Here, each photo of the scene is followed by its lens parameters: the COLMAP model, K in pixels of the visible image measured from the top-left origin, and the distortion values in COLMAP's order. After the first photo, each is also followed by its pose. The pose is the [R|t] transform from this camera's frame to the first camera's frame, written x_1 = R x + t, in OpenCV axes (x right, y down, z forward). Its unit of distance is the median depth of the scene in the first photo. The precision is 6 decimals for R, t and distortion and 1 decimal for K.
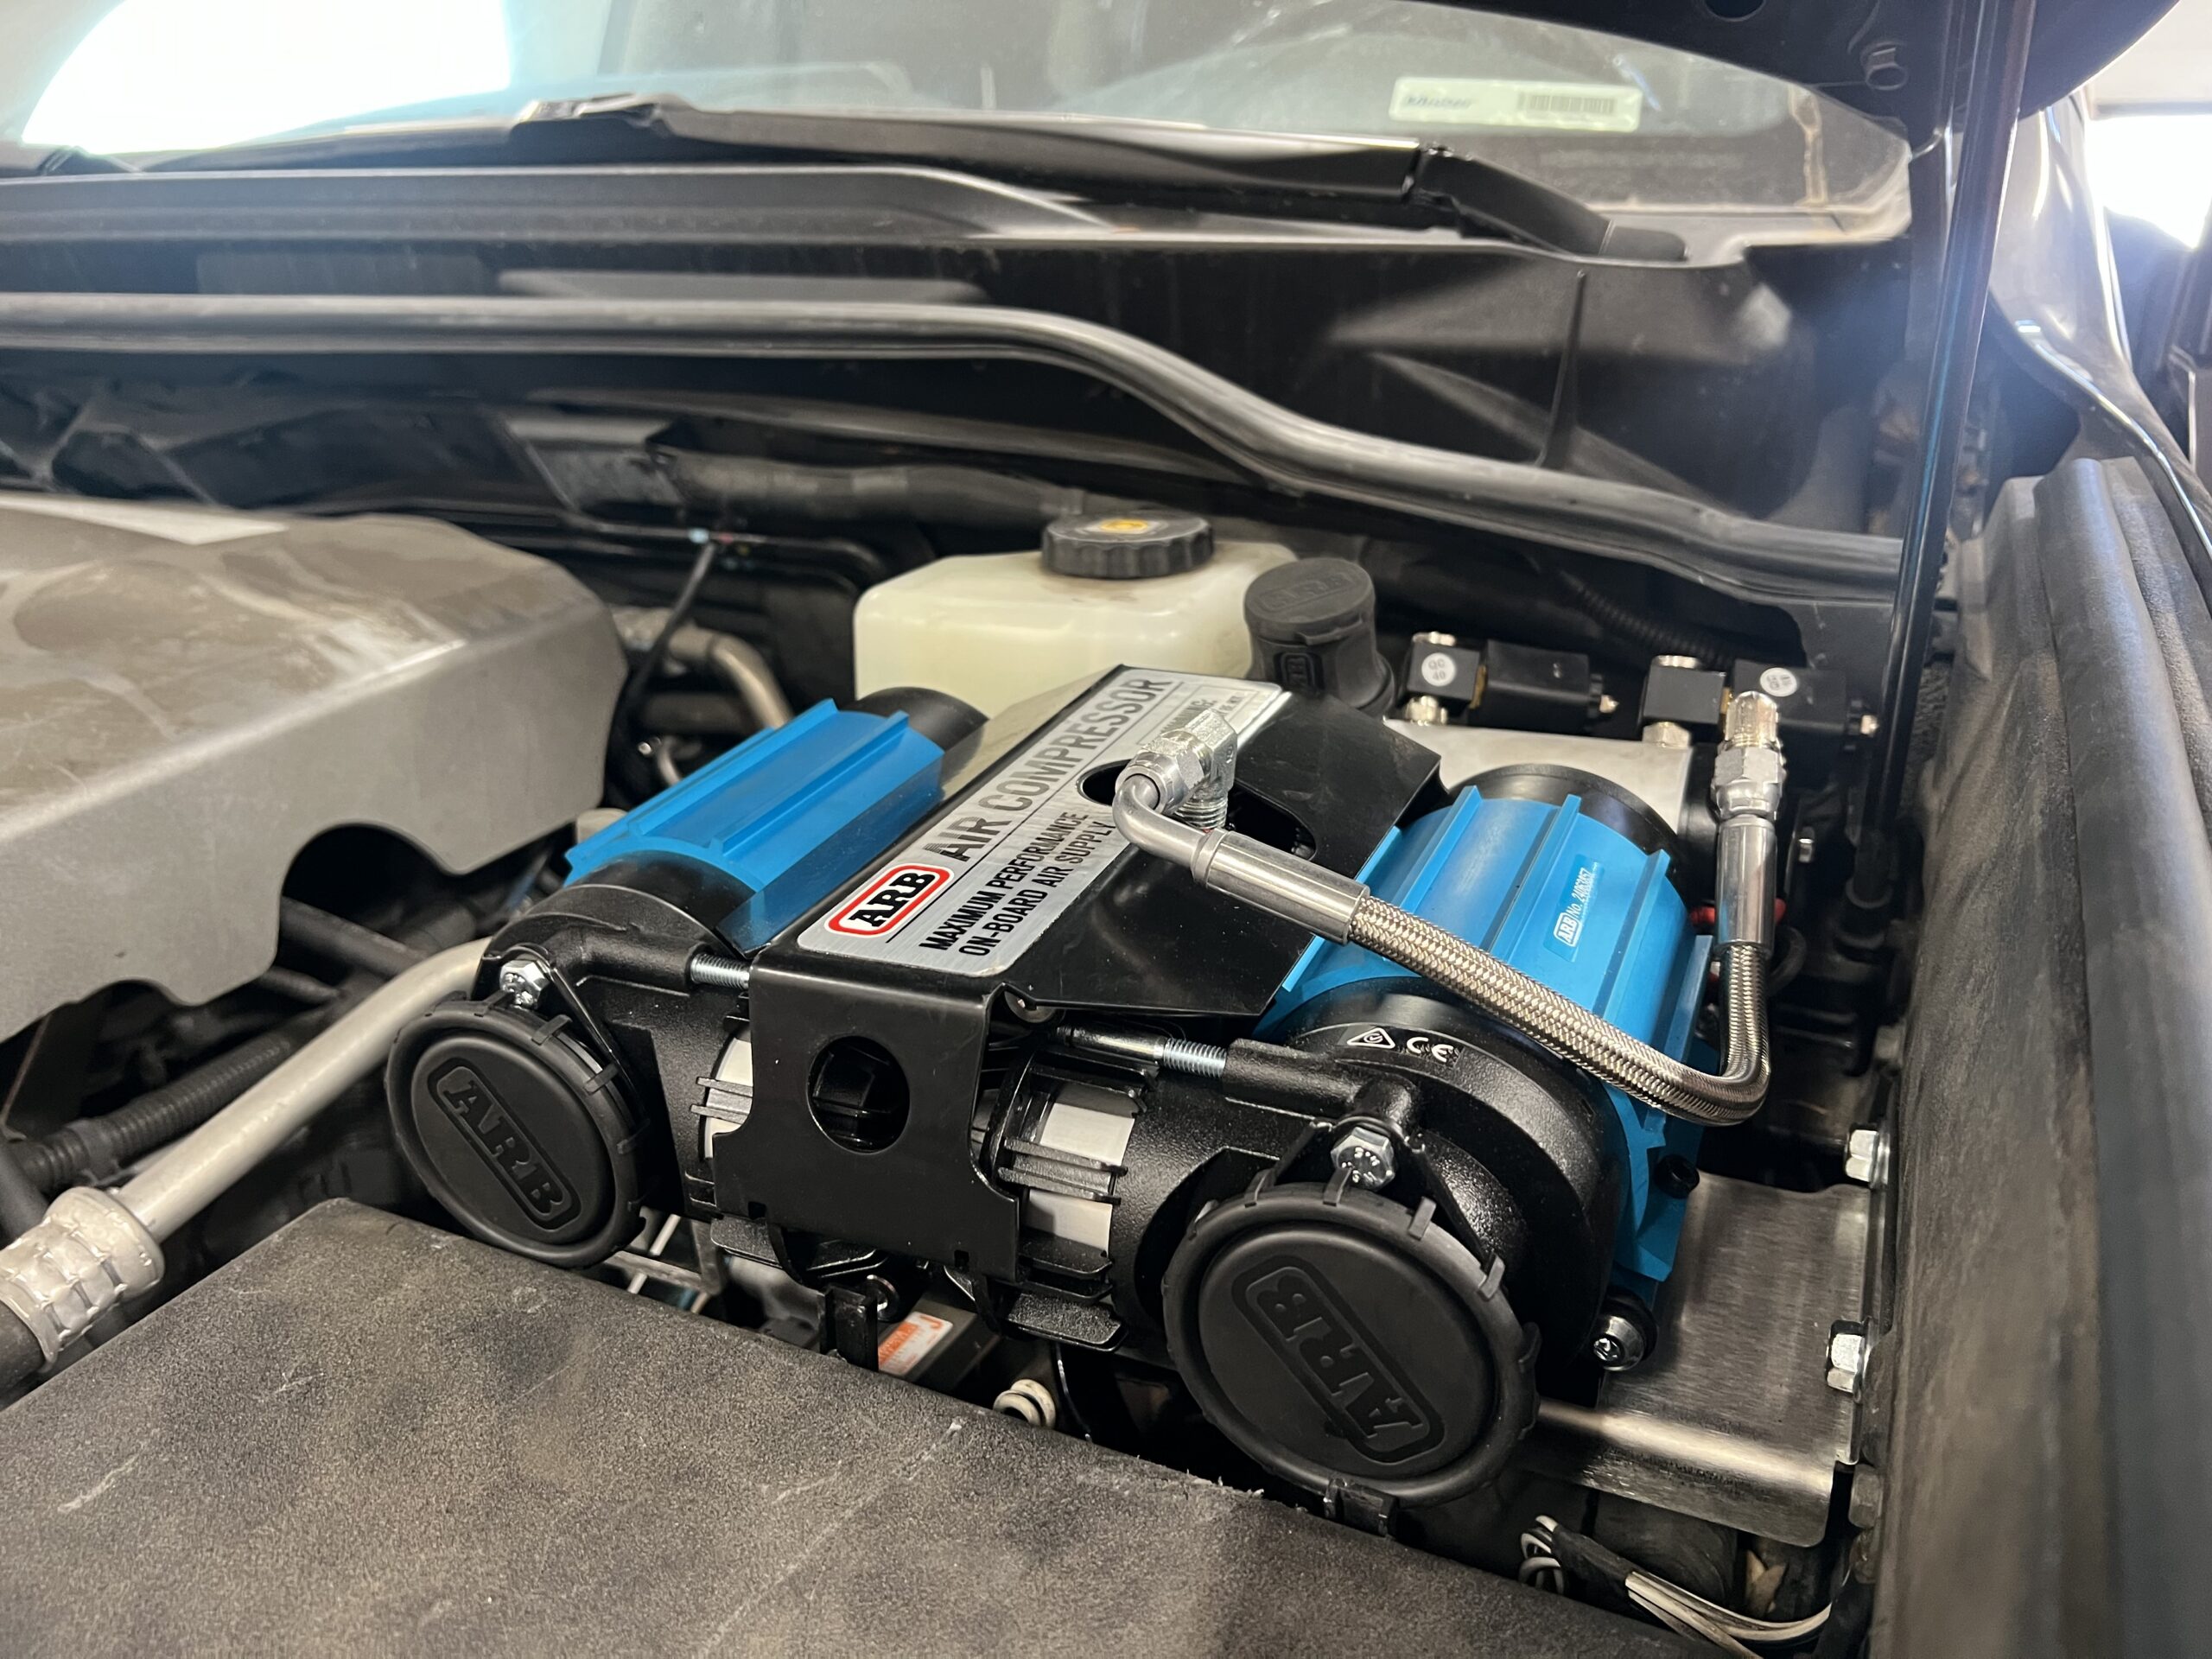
lens RADIAL K [[1689.8, 0, 1099.6], [0, 1689.8, 821.3], [0, 0, 1]] dist [-0.010618, 0.007938]
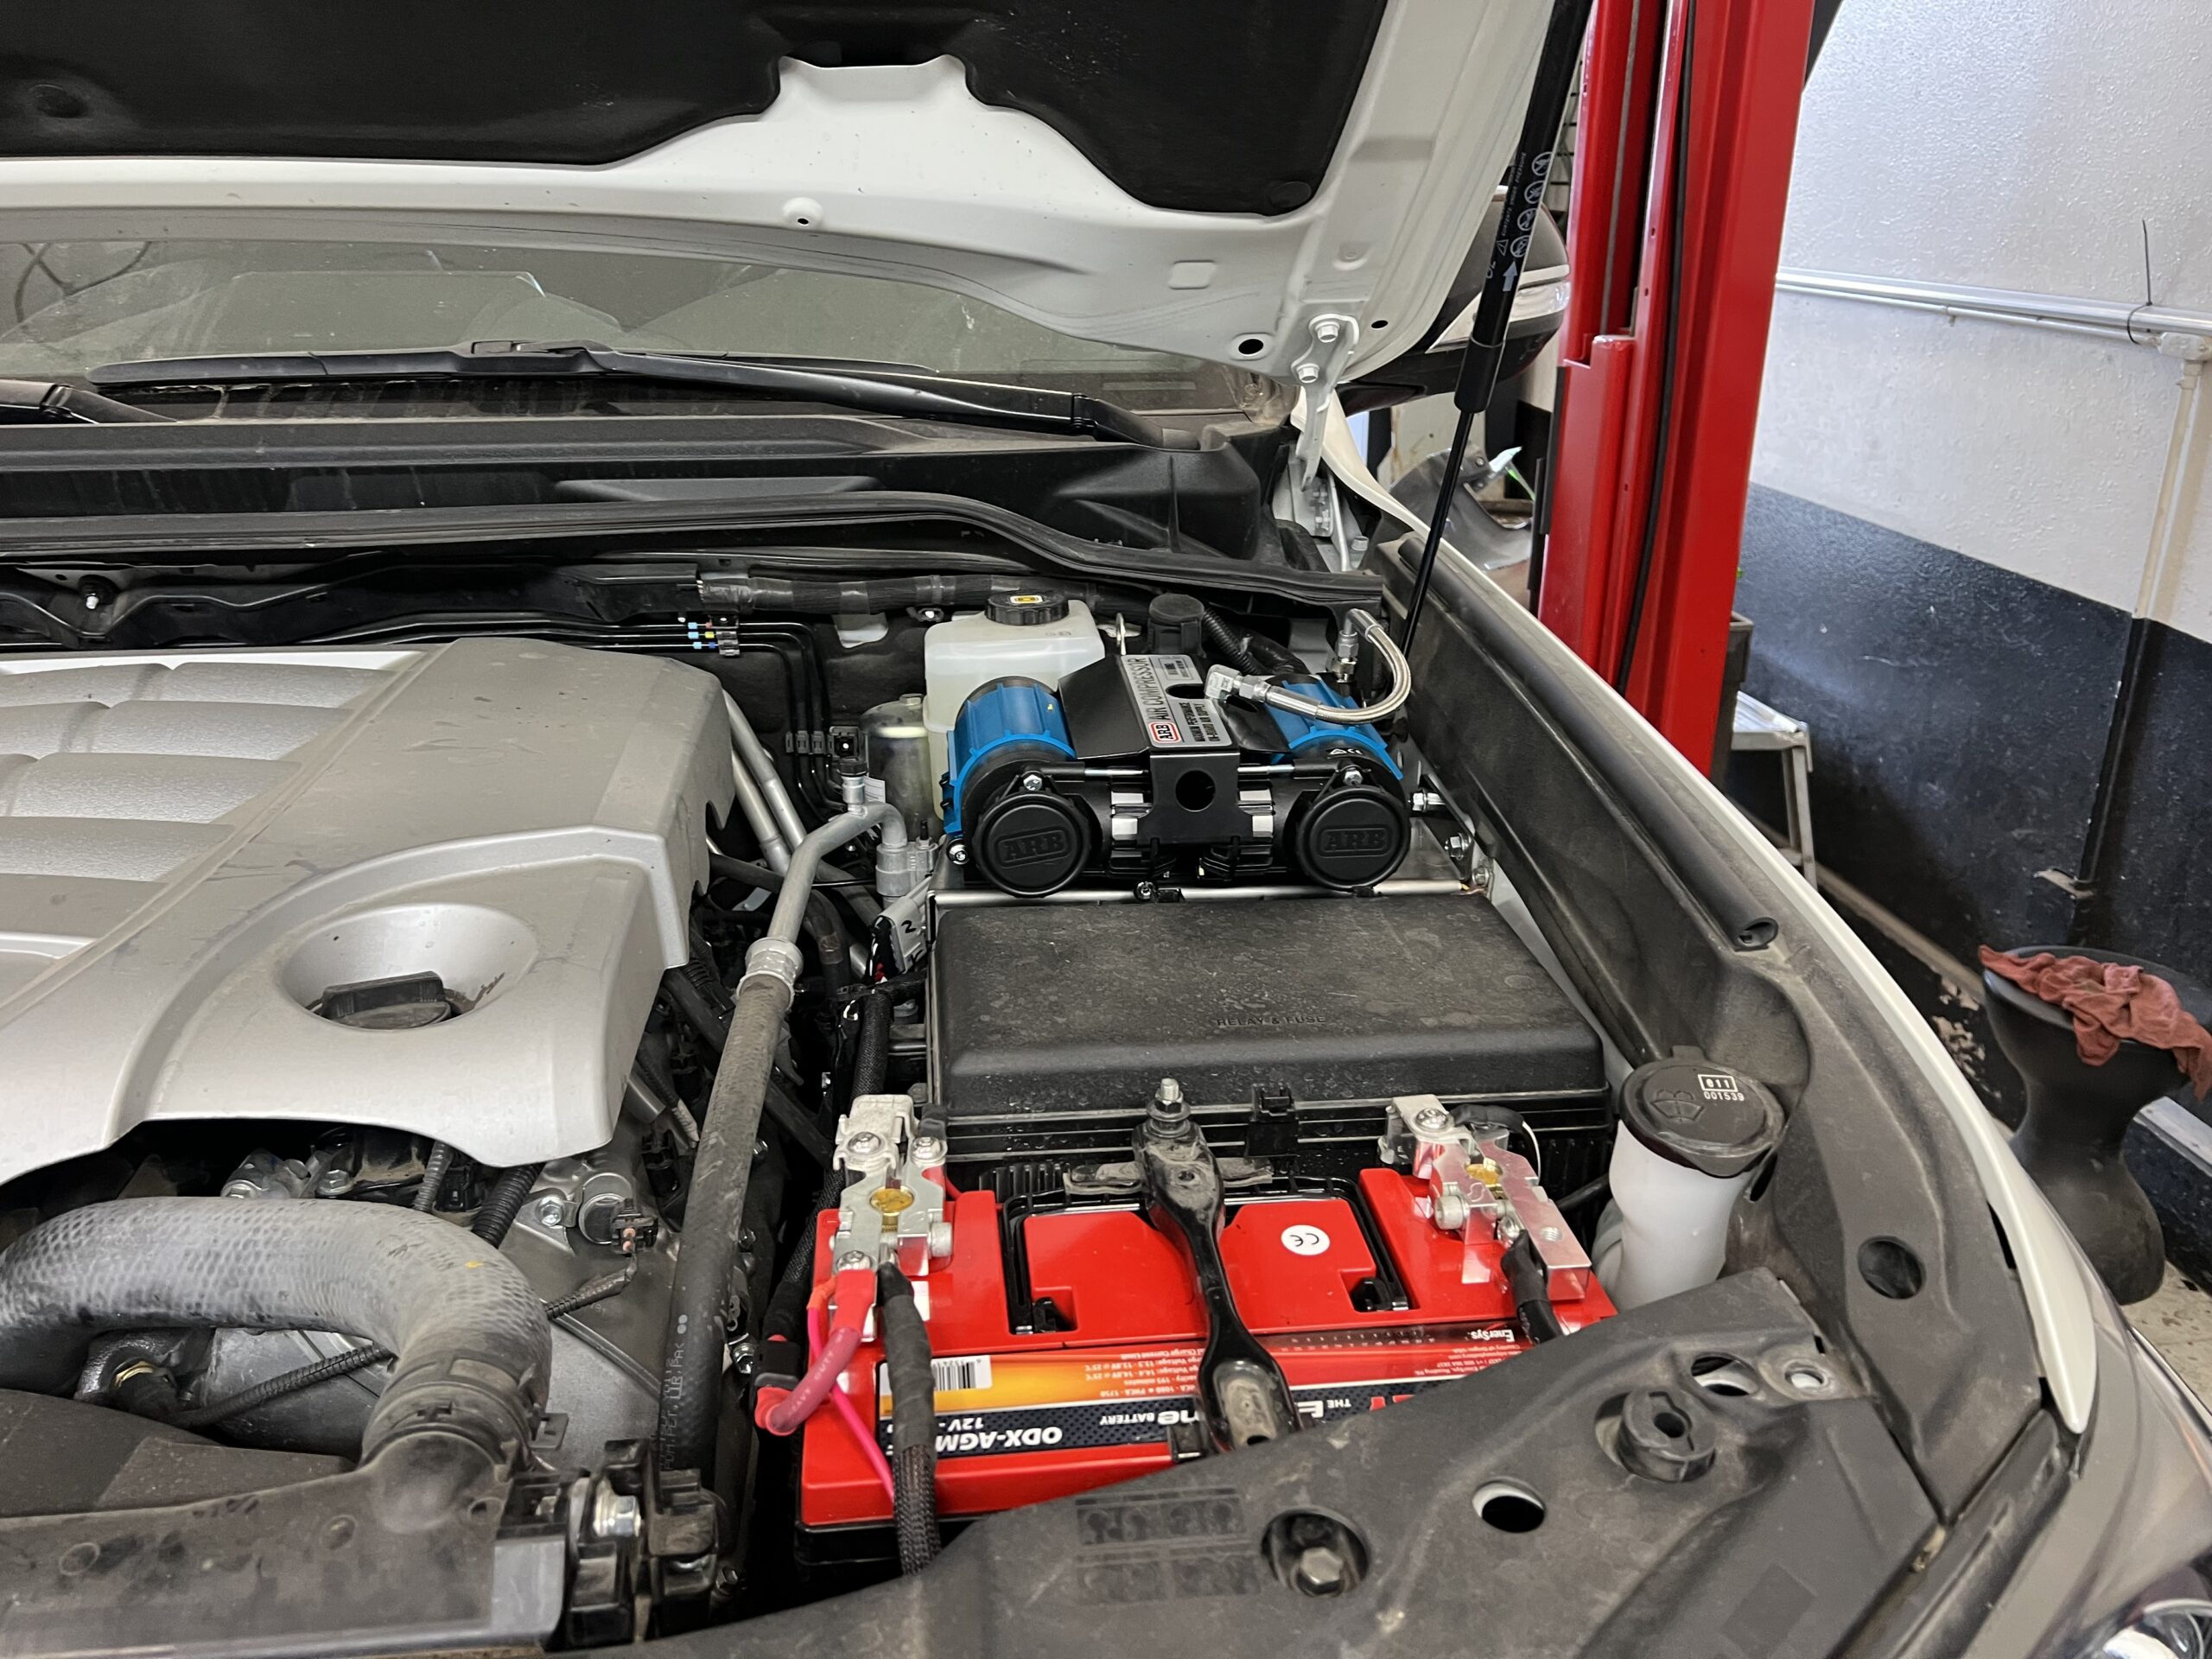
lens RADIAL K [[1689.8, 0, 1106.4], [0, 1689.8, 831.3], [0, 0, 1]] dist [-0.010618, 0.007938]
pose [[0.867673, -0.150312, 0.473868, -0.918746], [0.161123, 0.986770, 0.017984, 0.083457], [-0.470302, 0.060747, 0.880412, -0.828727]]
